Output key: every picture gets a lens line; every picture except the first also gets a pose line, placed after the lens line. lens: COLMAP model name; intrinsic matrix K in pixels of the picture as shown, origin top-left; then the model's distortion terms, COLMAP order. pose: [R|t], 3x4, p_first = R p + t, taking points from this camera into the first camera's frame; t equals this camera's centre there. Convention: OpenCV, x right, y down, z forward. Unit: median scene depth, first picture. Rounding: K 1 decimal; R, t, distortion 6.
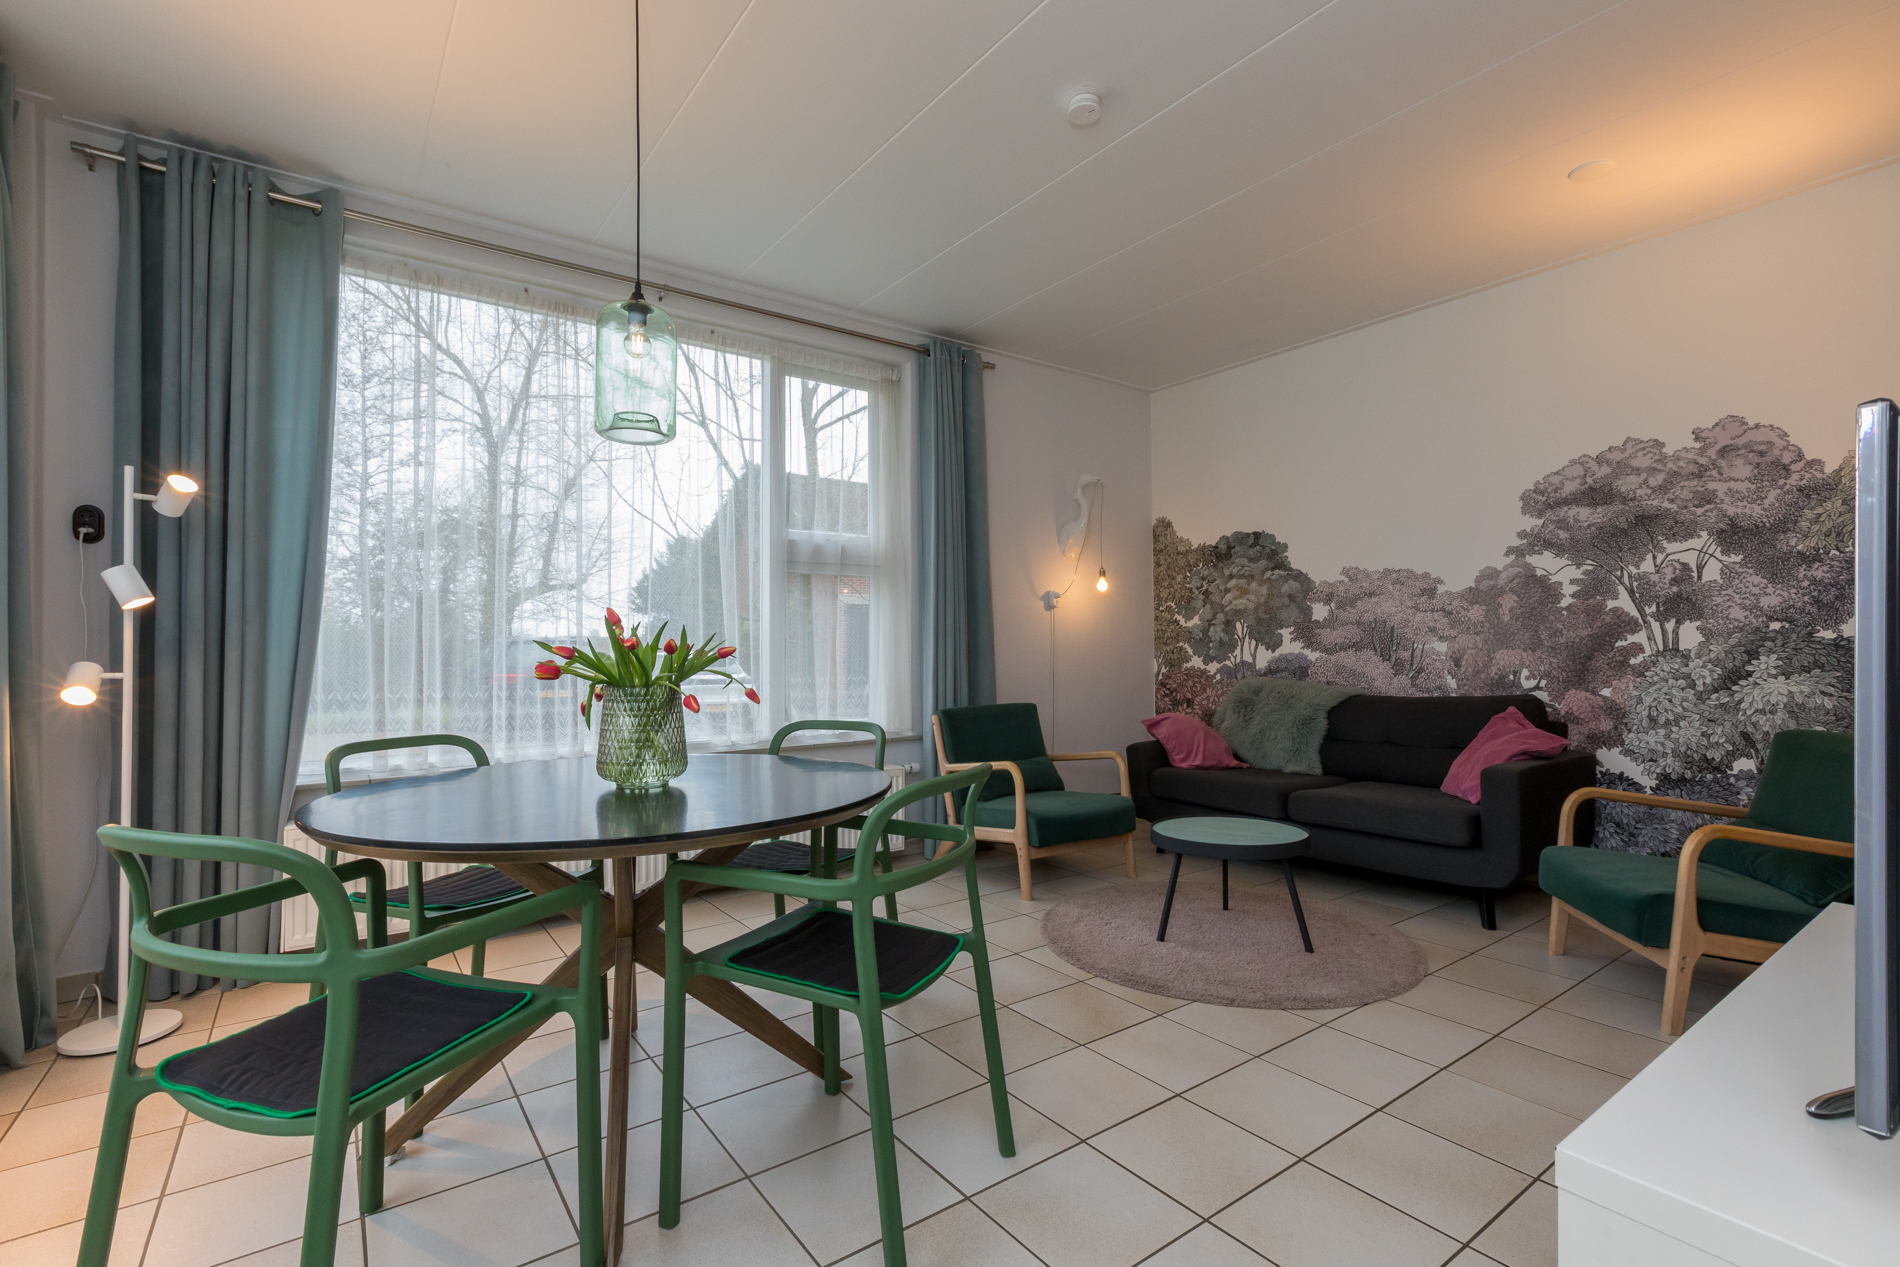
lens RADIAL K [[861.9, 0, 949.4], [0, 861.9, 634.1], [0, 0, 1]] dist [0.005364, -0.000730]
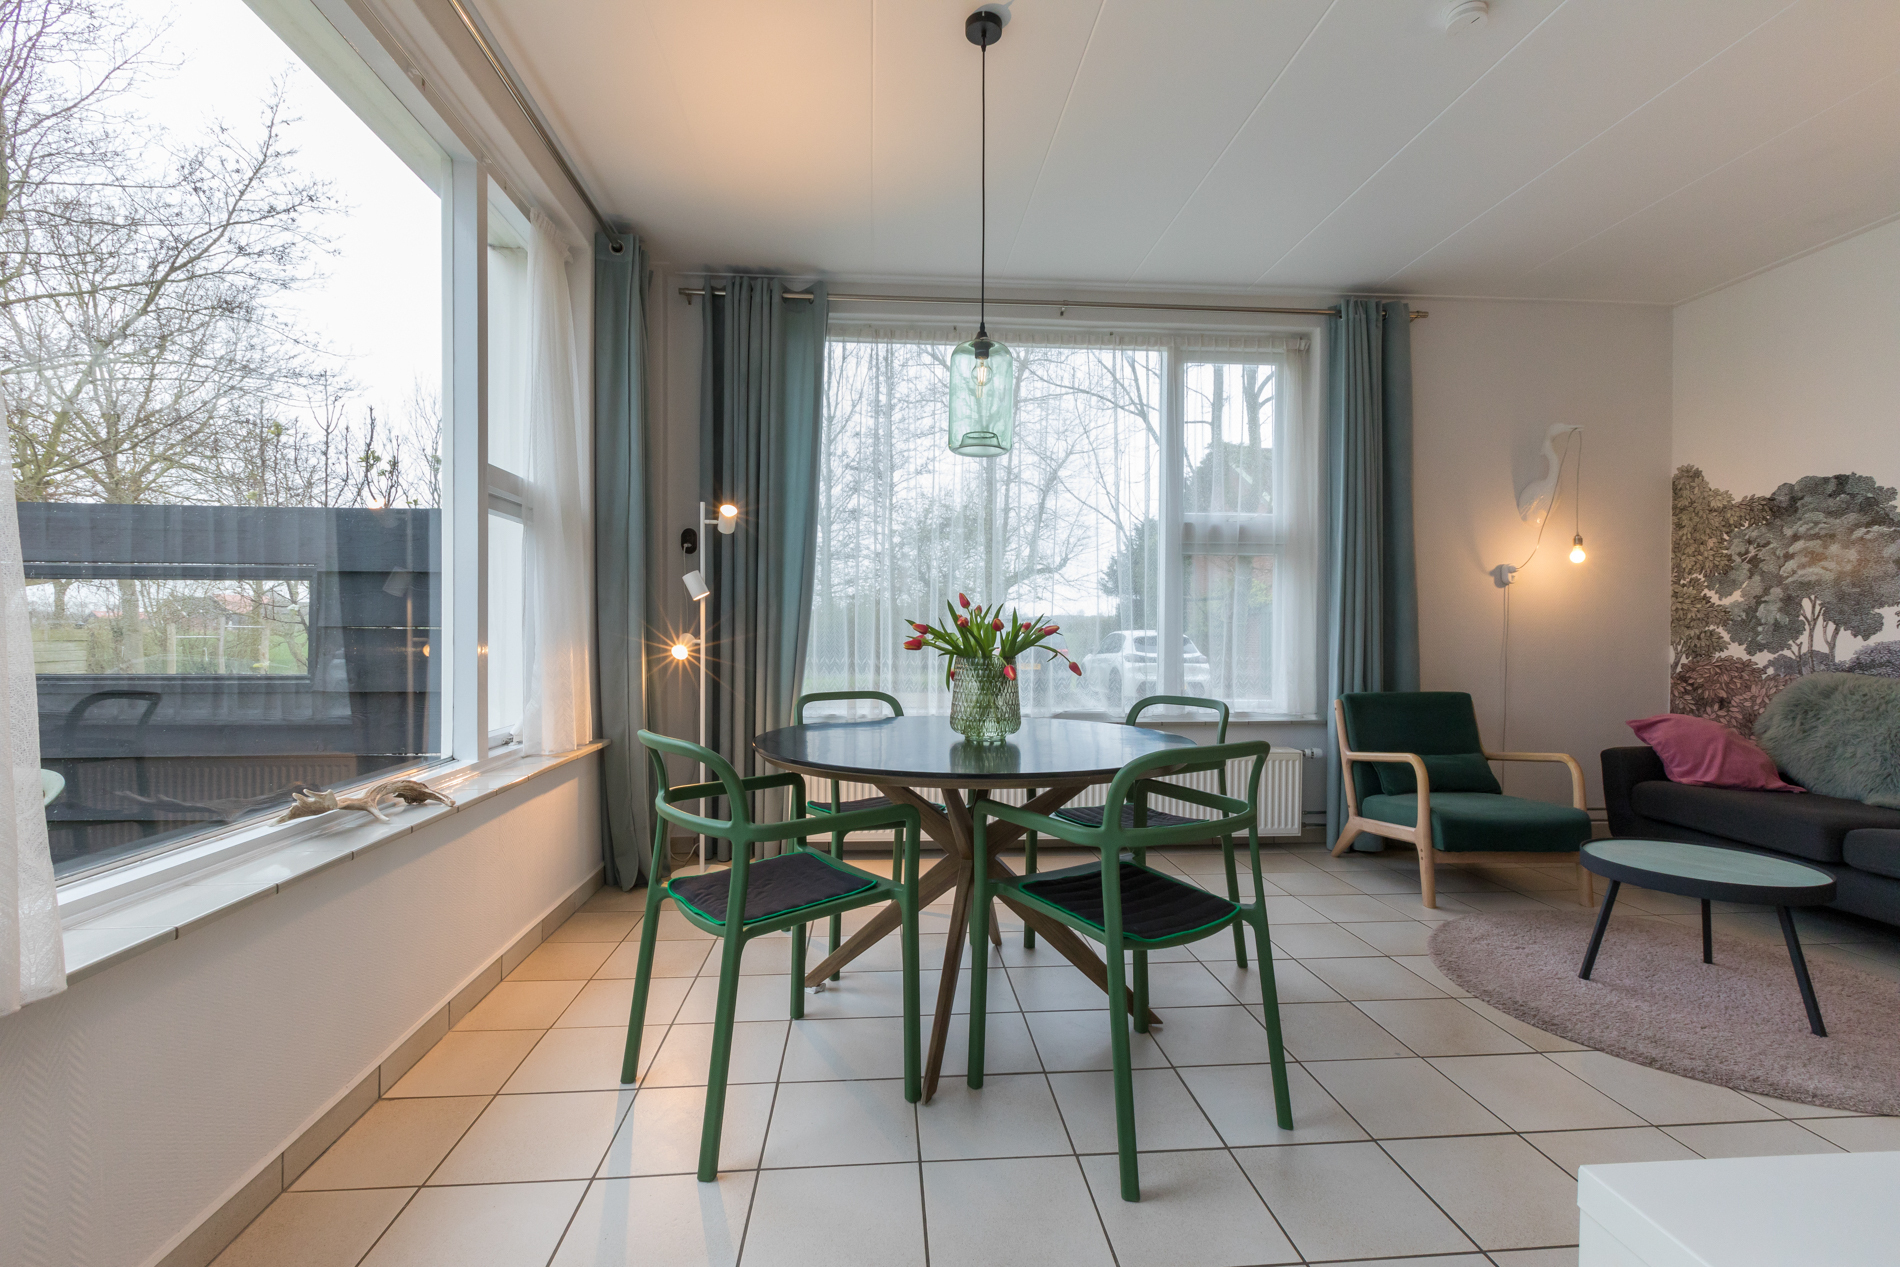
lens RADIAL K [[861.9, 0, 955.3], [0, 861.9, 632.9], [0, 0, 1]] dist [0.005364, -0.000730]
pose [[0.852445, 0.012872, -0.522659, 0.149373], [-0.000925, 0.999732, 0.023112, -0.001308], [0.522817, -0.019219, 0.852229, -0.034281]]
